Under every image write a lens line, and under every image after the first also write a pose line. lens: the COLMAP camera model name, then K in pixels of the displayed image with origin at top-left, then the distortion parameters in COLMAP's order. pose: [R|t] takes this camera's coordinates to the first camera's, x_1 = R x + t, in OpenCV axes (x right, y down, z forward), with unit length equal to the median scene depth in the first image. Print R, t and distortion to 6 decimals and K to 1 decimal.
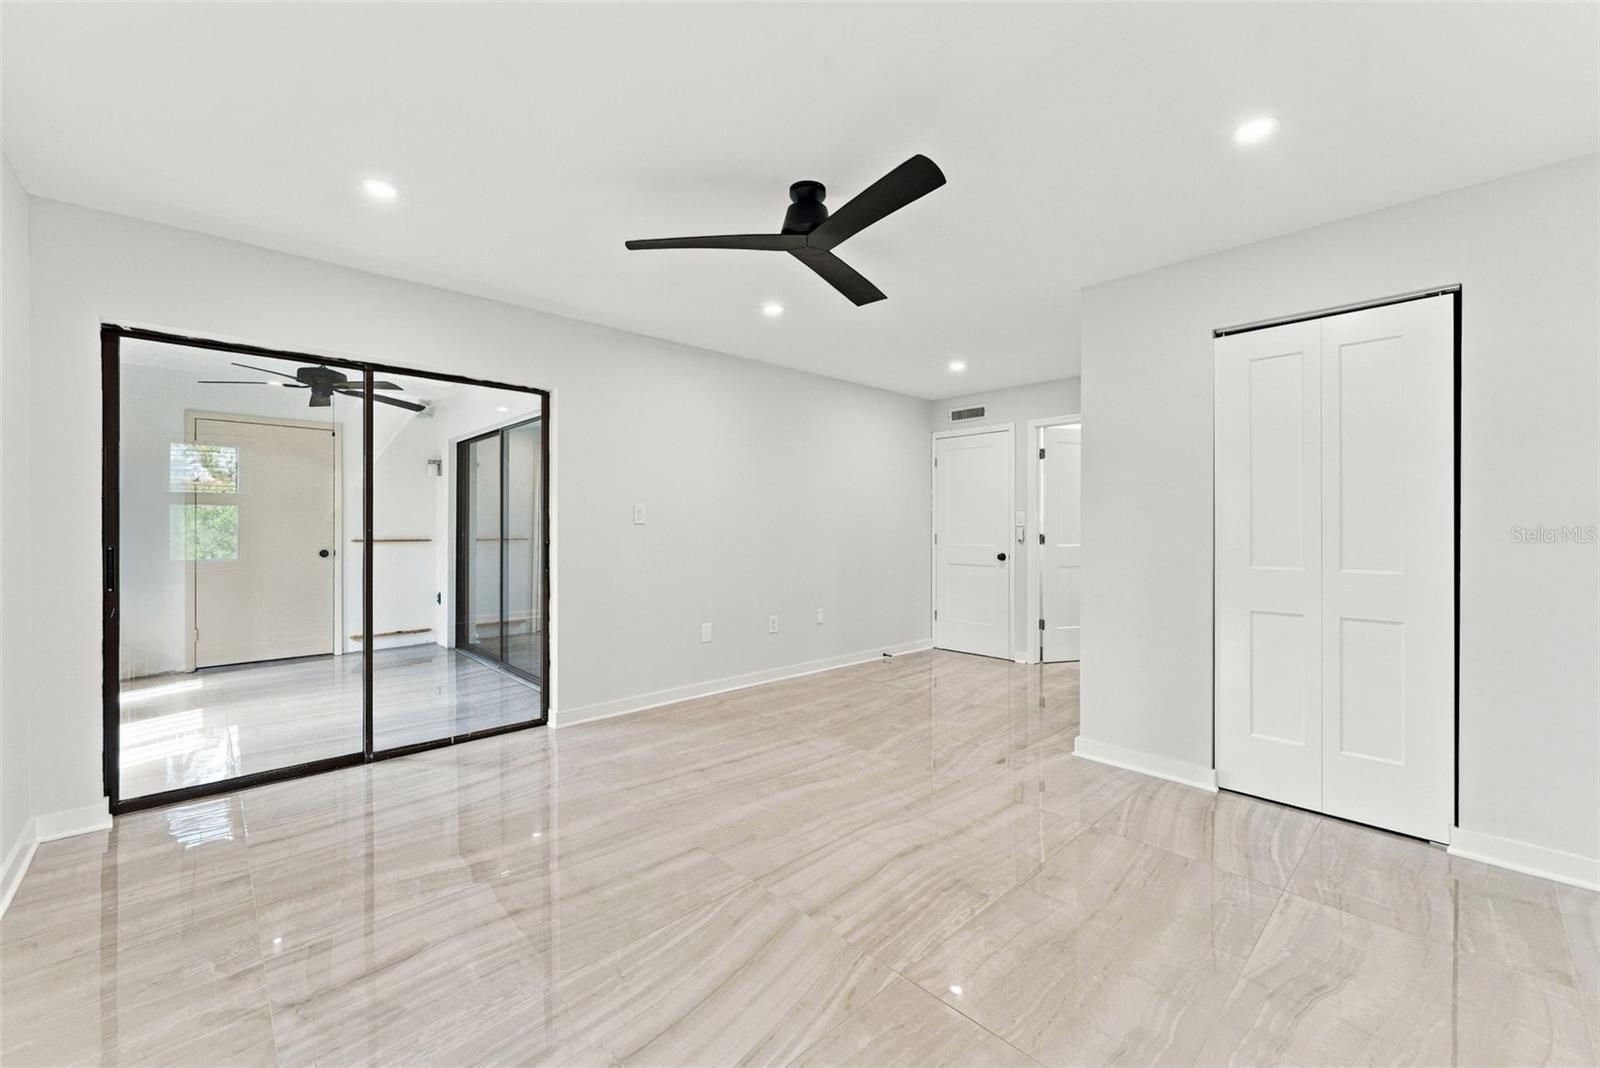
lens RADIAL K [[638.6, 0, 799.9], [0, 638.6, 530.0], [0, 0, 1]] dist [0.000751, -0.000112]
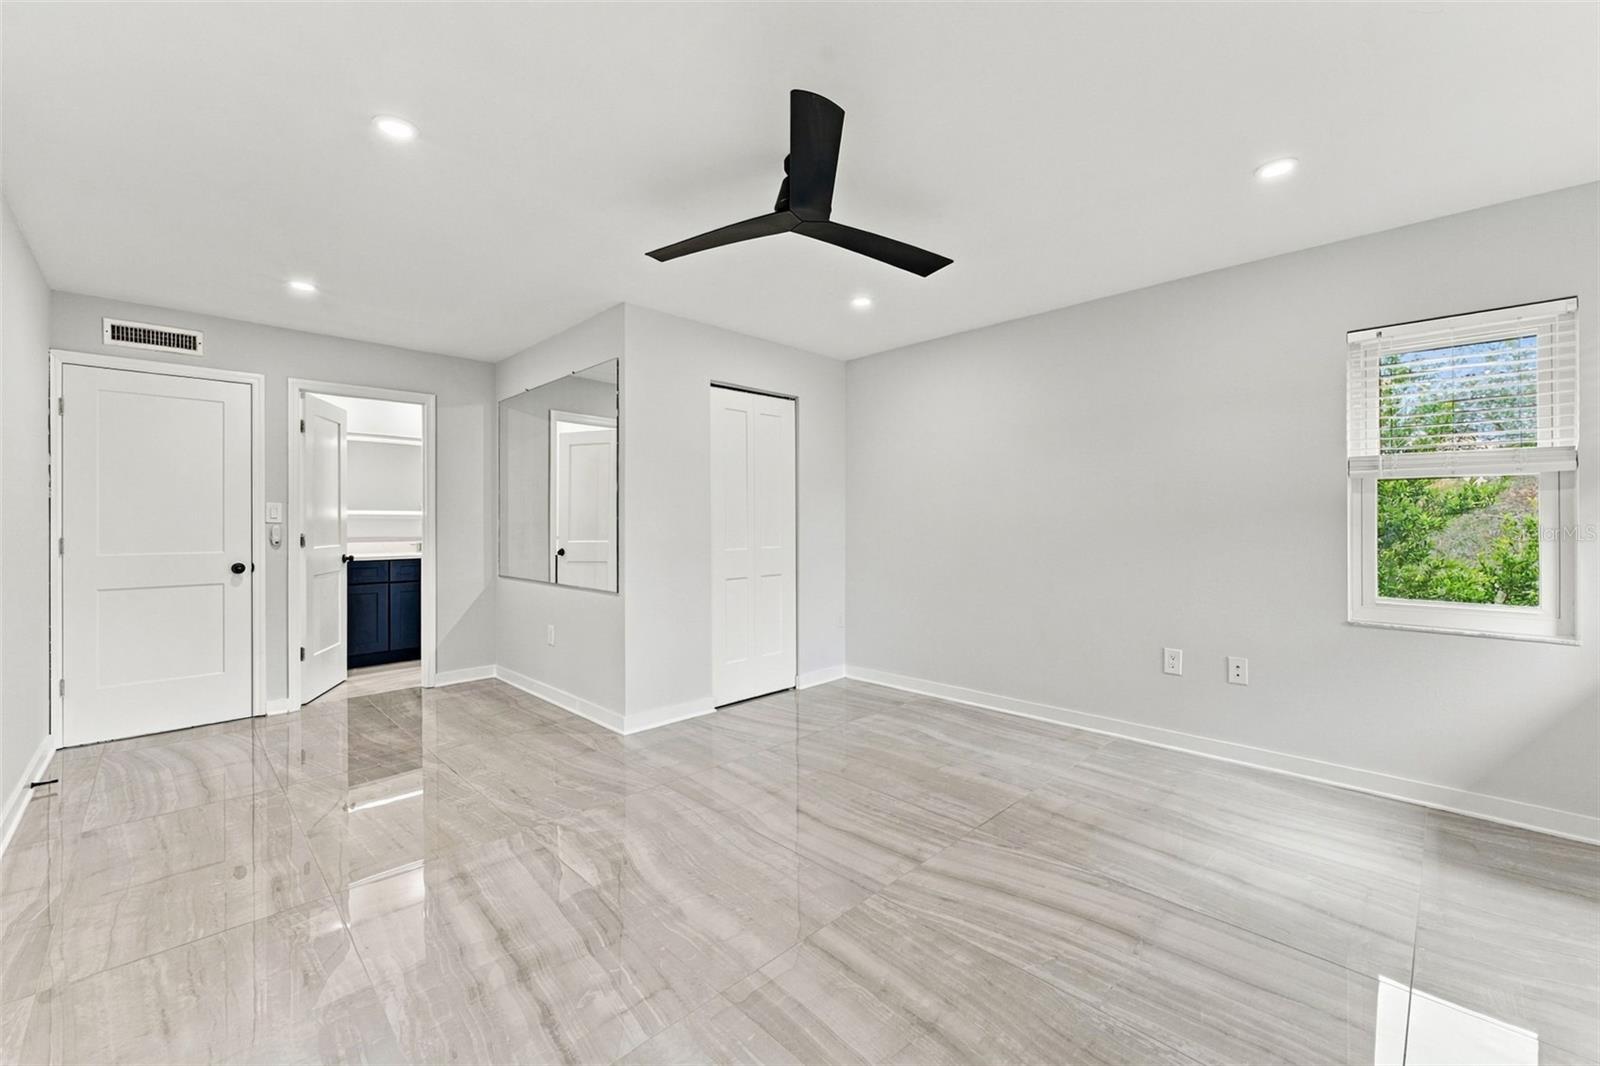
lens RADIAL K [[649.3, 0, 802.2], [0, 649.3, 520.6], [0, 0, 1]] dist [0.002705, -0.000107]
pose [[-0.023720, 0.000957, 0.999718, -0.787199], [0.010014, 0.999950, -0.000719, -0.004756], [-0.999668, 0.009994, -0.023728, 0.853834]]
